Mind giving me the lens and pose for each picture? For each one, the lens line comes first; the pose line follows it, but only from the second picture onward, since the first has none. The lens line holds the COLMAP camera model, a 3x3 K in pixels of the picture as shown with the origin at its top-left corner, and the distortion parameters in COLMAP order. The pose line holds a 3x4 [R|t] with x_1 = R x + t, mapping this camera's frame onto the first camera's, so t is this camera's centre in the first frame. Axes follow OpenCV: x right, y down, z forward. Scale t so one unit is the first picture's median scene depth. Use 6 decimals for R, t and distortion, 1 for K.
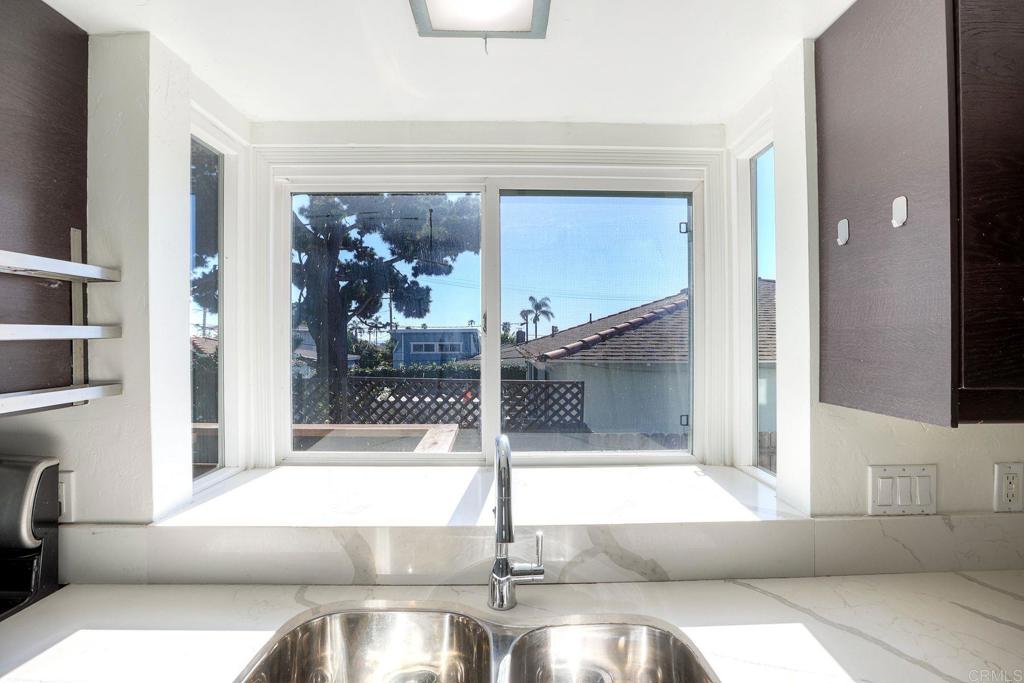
lens RADIAL K [[474.3, 0, 509.7], [0, 474.3, 342.3], [0, 0, 1]] dist [-0.044950, 0.012426]
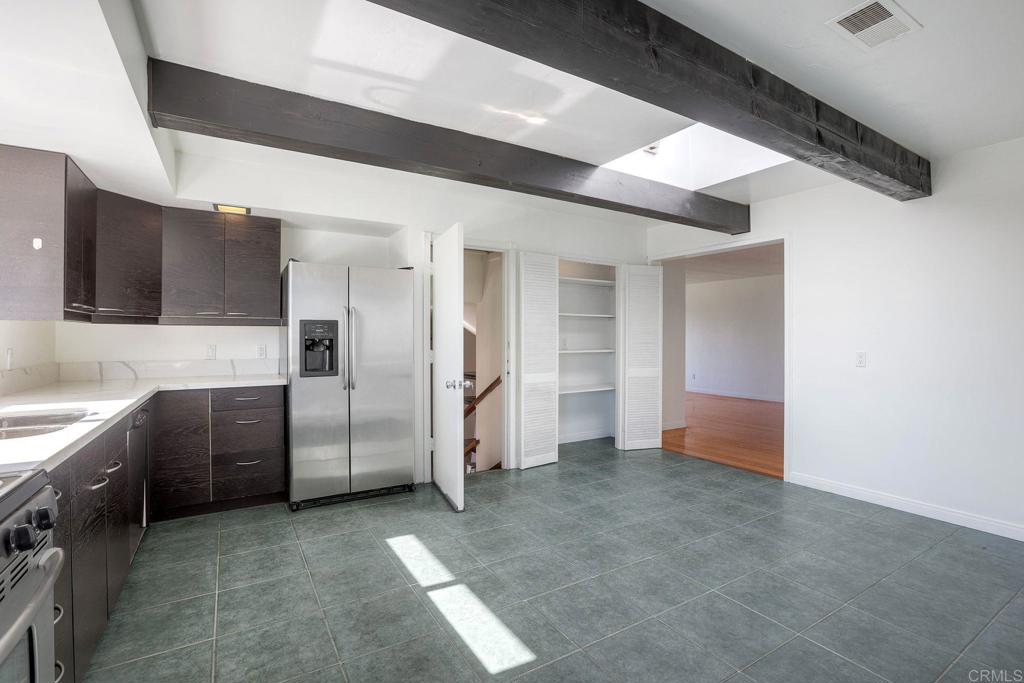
lens RADIAL K [[474.3, 0, 520.2], [0, 474.3, 341.1], [0, 0, 1]] dist [-0.044950, 0.012426]
pose [[-0.514093, -0.004886, 0.857720, -0.433164], [0.004955, 0.999950, 0.008666, 0.041774], [-0.857720, 0.008705, -0.514043, -0.007208]]
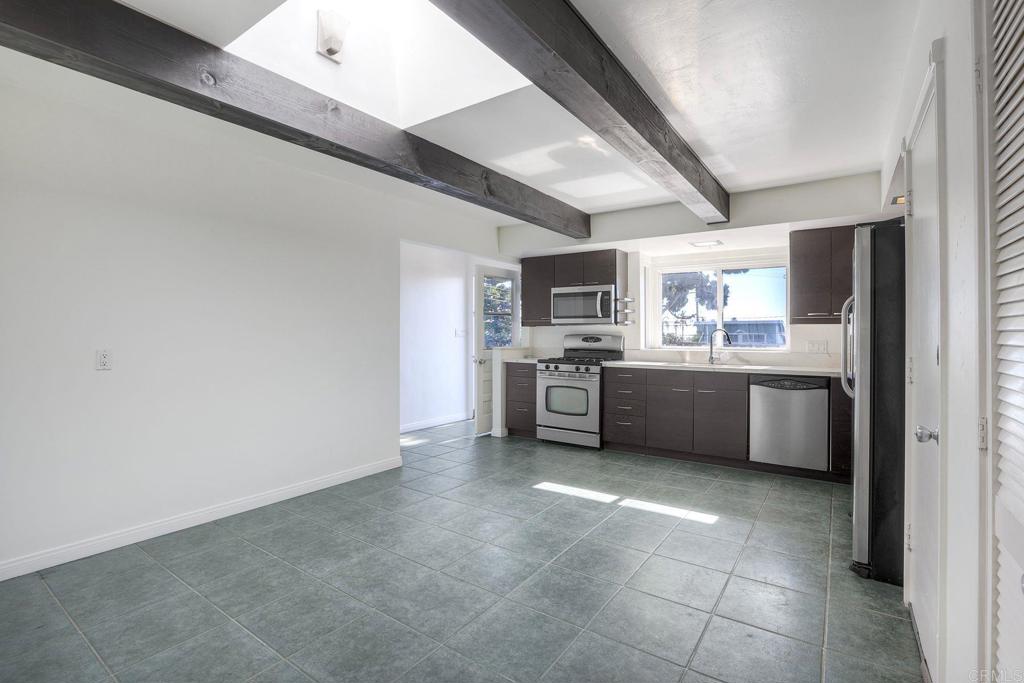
lens RADIAL K [[474.3, 0, 517.7], [0, 474.3, 332.4], [0, 0, 1]] dist [-0.044950, 0.012426]
pose [[0.819052, 0.002225, -0.573714, 0.200125], [-0.007746, 0.999944, -0.007181, 0.046759], [0.573666, 0.010326, 0.819024, -0.734361]]
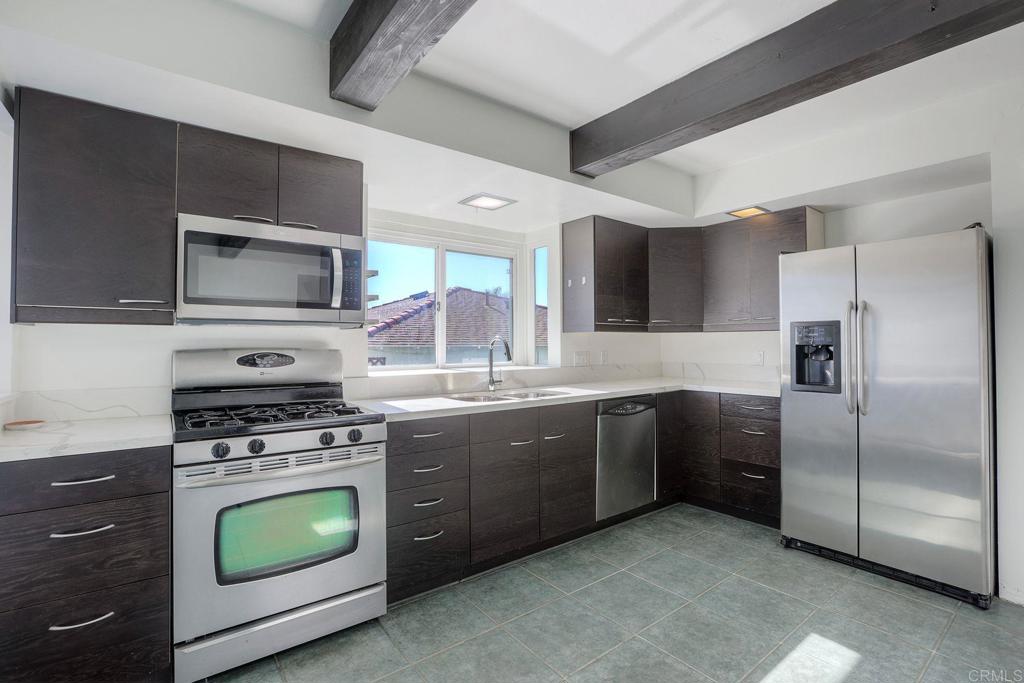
lens RADIAL K [[474.3, 0, 516.7], [0, 474.3, 337.3], [0, 0, 1]] dist [-0.044950, 0.012426]
pose [[0.798013, 0.005439, 0.602616, -0.315671], [0.005218, 0.999859, -0.015934, 0.041121], [-0.602618, 0.015860, 0.797872, -0.289819]]
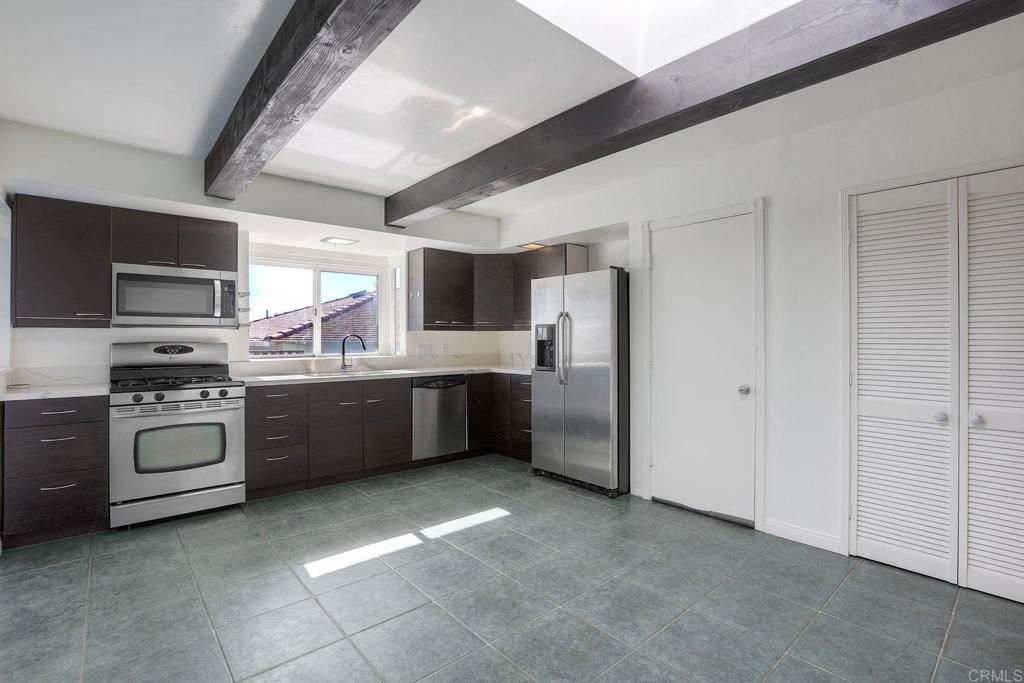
lens RADIAL K [[474.3, 0, 512.5], [0, 474.3, 338.1], [0, 0, 1]] dist [-0.044950, 0.012426]
pose [[0.759540, -0.000958, 0.650460, -0.305410], [0.006372, 0.999962, -0.005968, 0.044423], [-0.650430, 0.008677, 0.759517, -0.618910]]
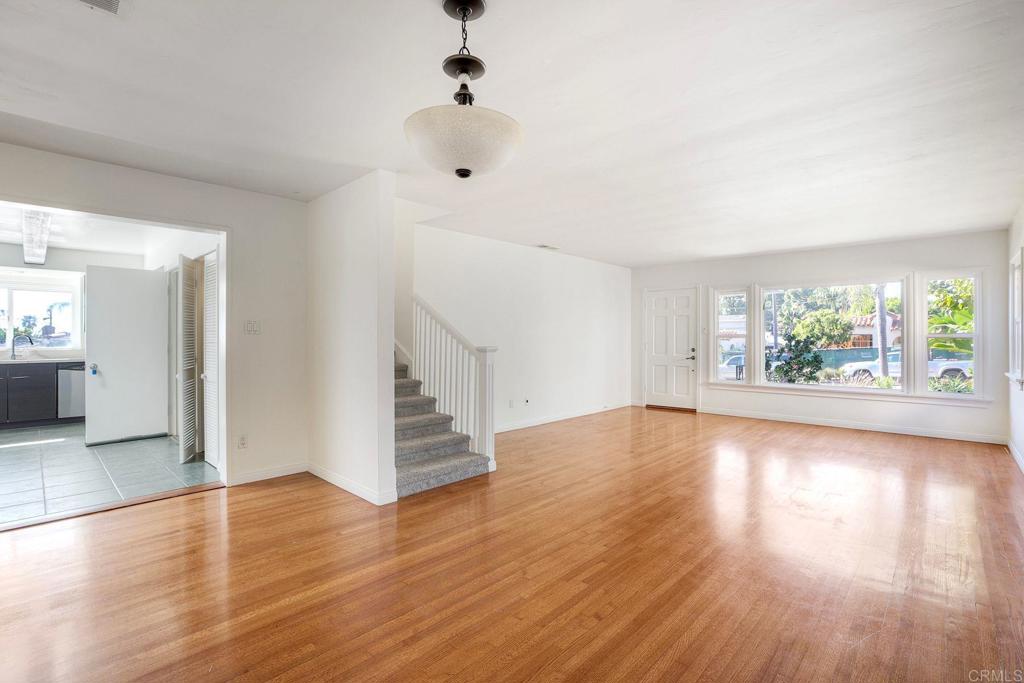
lens RADIAL K [[474.3, 0, 512.9], [0, 474.3, 339.9], [0, 0, 1]] dist [-0.044950, 0.012426]
pose [[0.688524, -0.002003, 0.725211, 0.026681], [0.006452, 0.999974, -0.003365, 0.058443], [-0.725185, 0.006996, 0.688519, -1.520634]]
